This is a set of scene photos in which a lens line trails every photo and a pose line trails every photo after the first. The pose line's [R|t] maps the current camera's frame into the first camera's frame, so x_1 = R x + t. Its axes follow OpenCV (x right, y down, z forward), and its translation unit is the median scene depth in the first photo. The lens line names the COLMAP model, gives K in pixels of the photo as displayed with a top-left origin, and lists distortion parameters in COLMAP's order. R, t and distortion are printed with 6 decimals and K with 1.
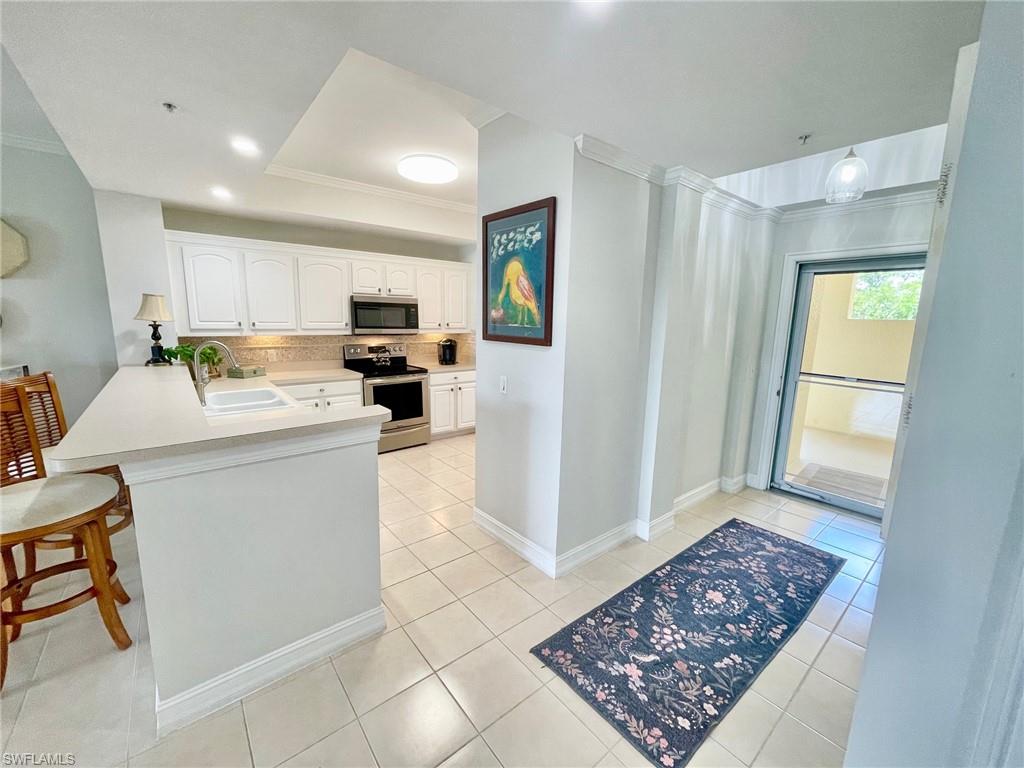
lens RADIAL K [[413.2, 0, 507.3], [0, 413.2, 384.3], [0, 0, 1]] dist [-0.001620, -0.000554]
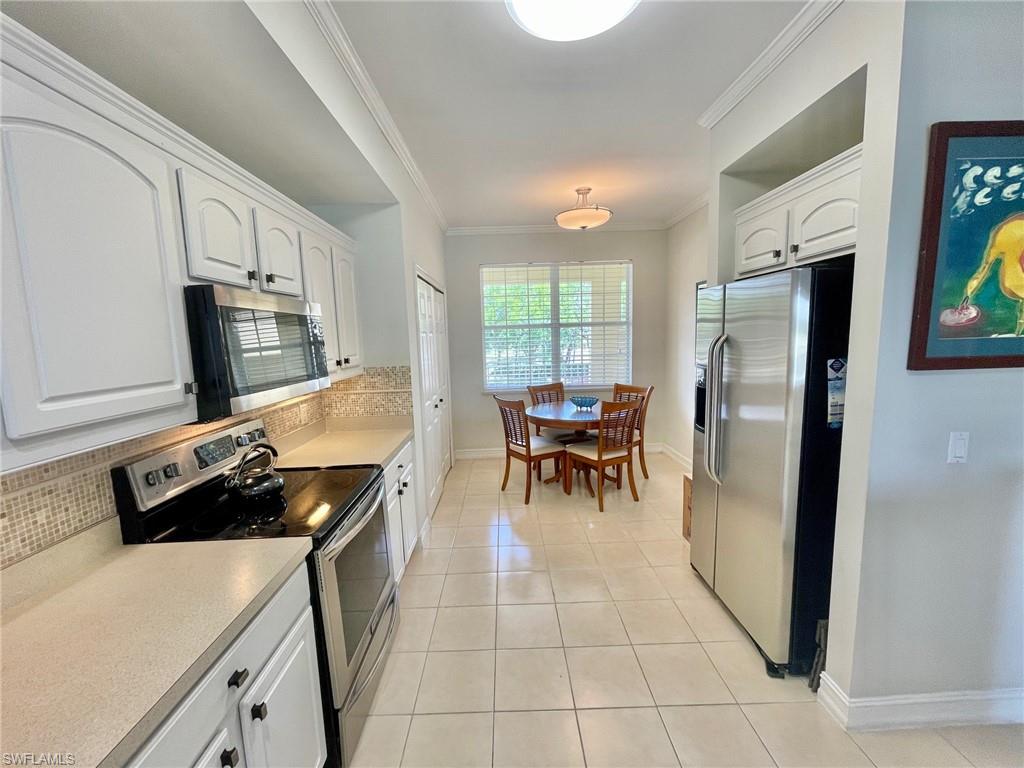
lens RADIAL K [[413.2, 0, 507.3], [0, 413.2, 384.3], [0, 0, 1]] dist [-0.001620, -0.000554]
pose [[0.619895, -0.132487, 0.773419, -0.840760], [0.171663, 0.984665, 0.031085, -0.212492], [-0.765677, 0.113497, 0.633132, 1.177161]]
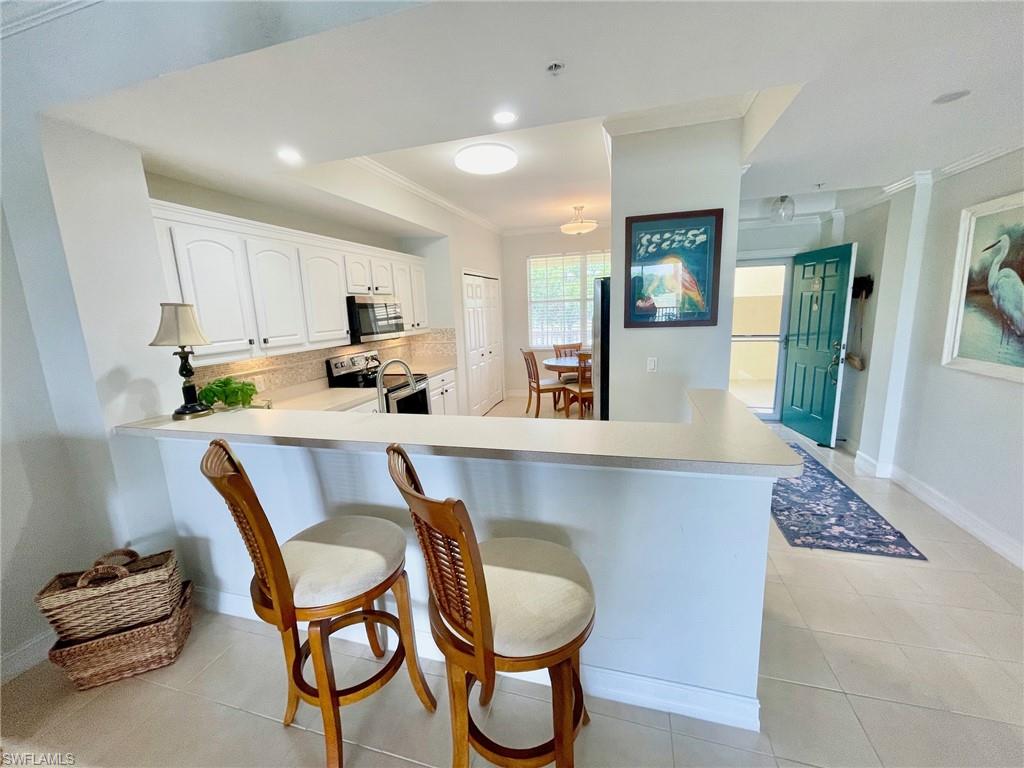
lens RADIAL K [[413.2, 0, 507.3], [0, 413.2, 384.3], [0, 0, 1]] dist [-0.001620, -0.000554]
pose [[0.822395, -0.156775, 0.546889, -1.055663], [0.150546, 0.986984, 0.056548, -0.076197], [-0.548636, 0.035827, 0.835293, 0.275046]]
